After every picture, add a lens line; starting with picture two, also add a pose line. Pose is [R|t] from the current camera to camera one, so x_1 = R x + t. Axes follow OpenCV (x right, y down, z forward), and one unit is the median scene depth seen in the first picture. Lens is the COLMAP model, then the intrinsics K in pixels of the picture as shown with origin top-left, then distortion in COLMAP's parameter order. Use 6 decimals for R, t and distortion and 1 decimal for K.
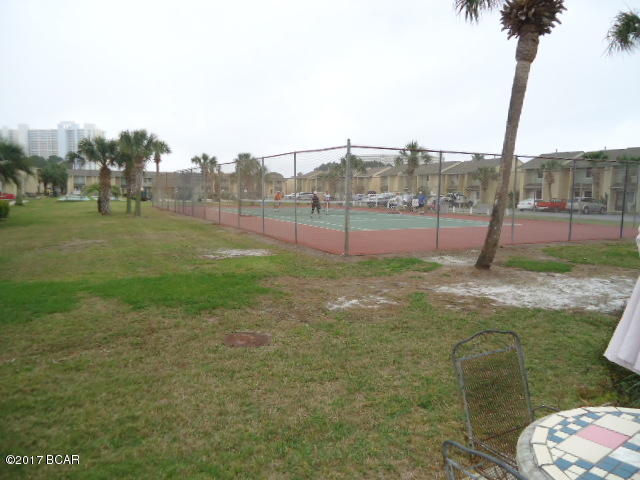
lens RADIAL K [[466.9, 0, 322.0], [0, 466.9, 239.8], [0, 0, 1]] dist [-0.012381, 0.004907]
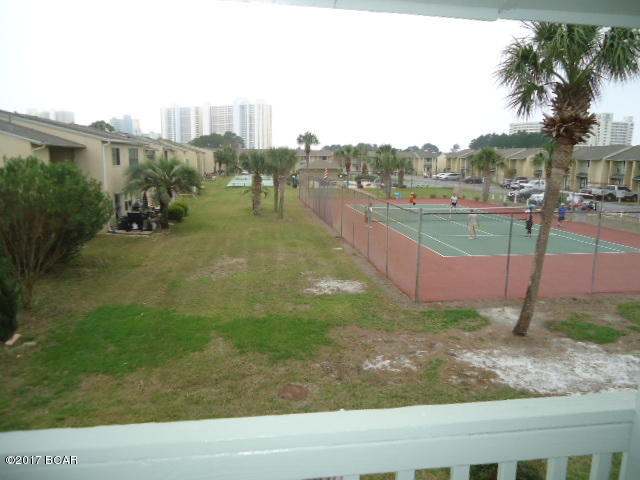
lens RADIAL K [[466.9, 0, 317.8], [0, 466.9, 239.2], [0, 0, 1]] dist [-0.012381, 0.004907]
pose [[0.944274, 0.052318, -0.324975, 0.250325], [-0.031696, 0.997152, 0.068432, -0.259437], [0.327630, -0.054318, 0.943244, -0.280660]]
